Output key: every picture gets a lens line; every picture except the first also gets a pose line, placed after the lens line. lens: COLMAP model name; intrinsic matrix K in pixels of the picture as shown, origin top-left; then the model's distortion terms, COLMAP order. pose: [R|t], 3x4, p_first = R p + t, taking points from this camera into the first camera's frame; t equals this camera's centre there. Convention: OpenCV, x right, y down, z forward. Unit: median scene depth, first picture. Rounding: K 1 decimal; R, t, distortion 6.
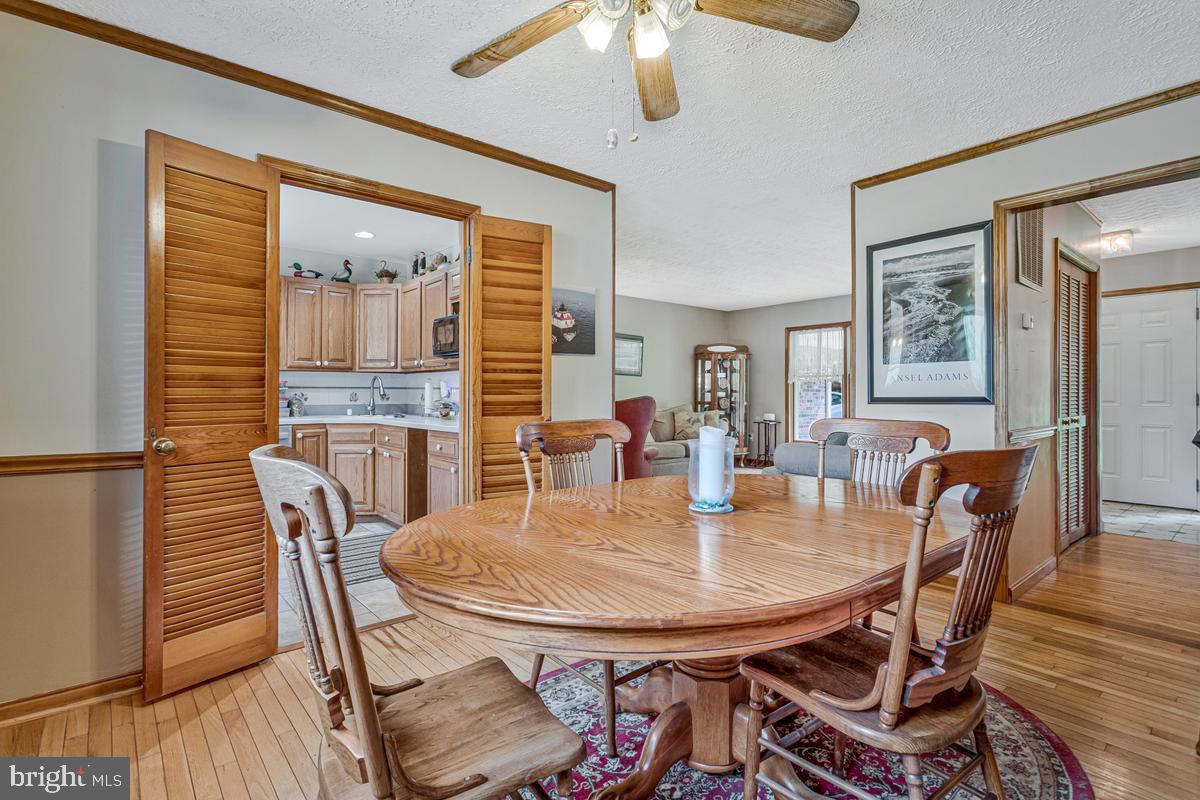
lens RADIAL K [[578.9, 0, 602.0], [0, 578.9, 391.1], [0, 0, 1]] dist [0.005060, -0.000960]
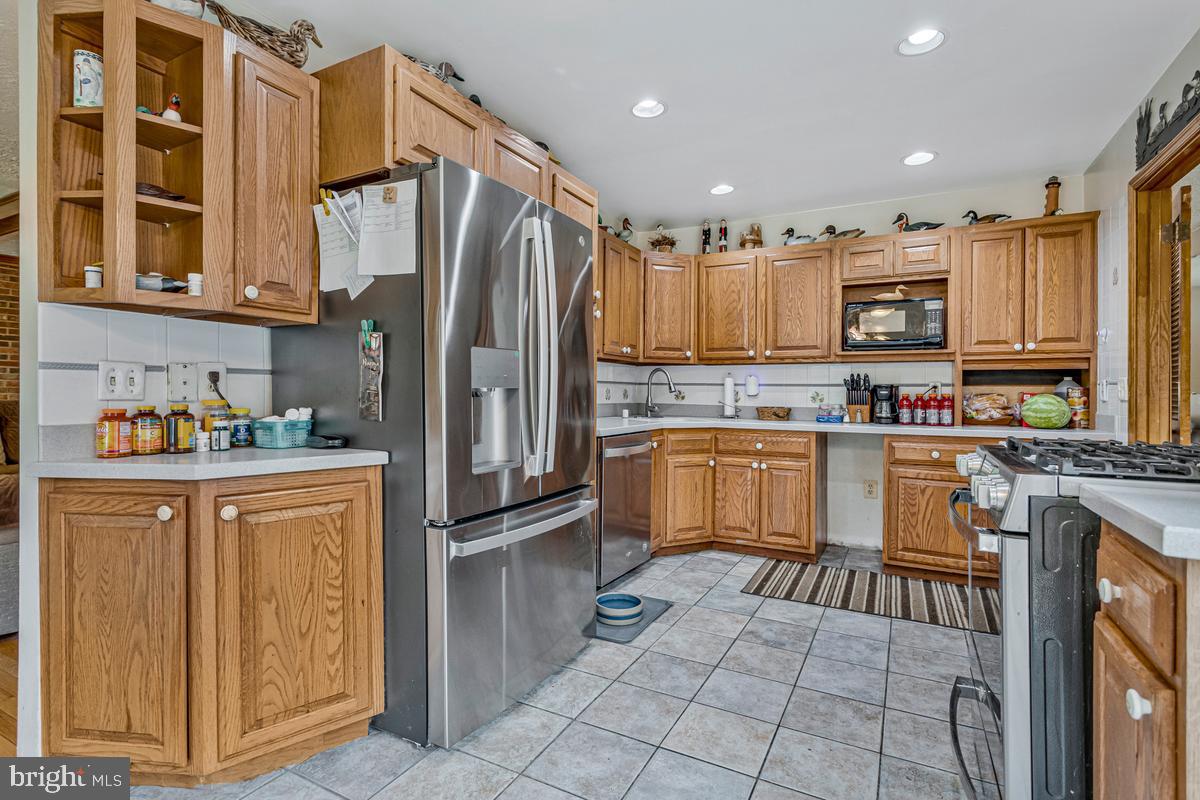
lens RADIAL K [[578.9, 0, 602.0], [0, 578.9, 391.1], [0, 0, 1]] dist [0.005060, -0.000960]
pose [[0.928468, 0.006185, 0.371360, -0.788581], [-0.010588, 0.999896, 0.009818, -0.000857], [-0.371261, -0.013048, 0.928437, 0.297661]]
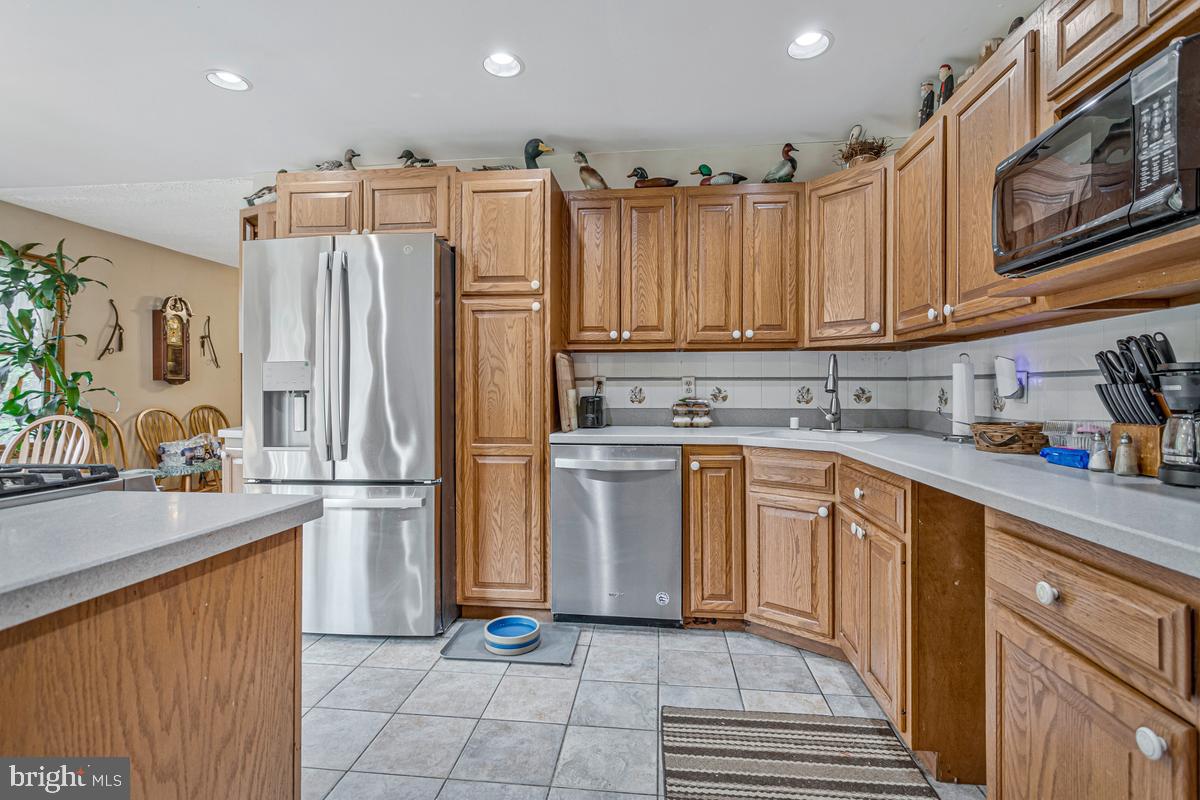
lens RADIAL K [[578.9, 0, 602.0], [0, 578.9, 391.1], [0, 0, 1]] dist [0.005060, -0.000960]
pose [[0.694605, -0.000648, -0.719392, -0.176308], [0.003040, 0.999993, 0.002036, 0.004917], [0.719385, -0.003601, 0.694602, 0.511959]]
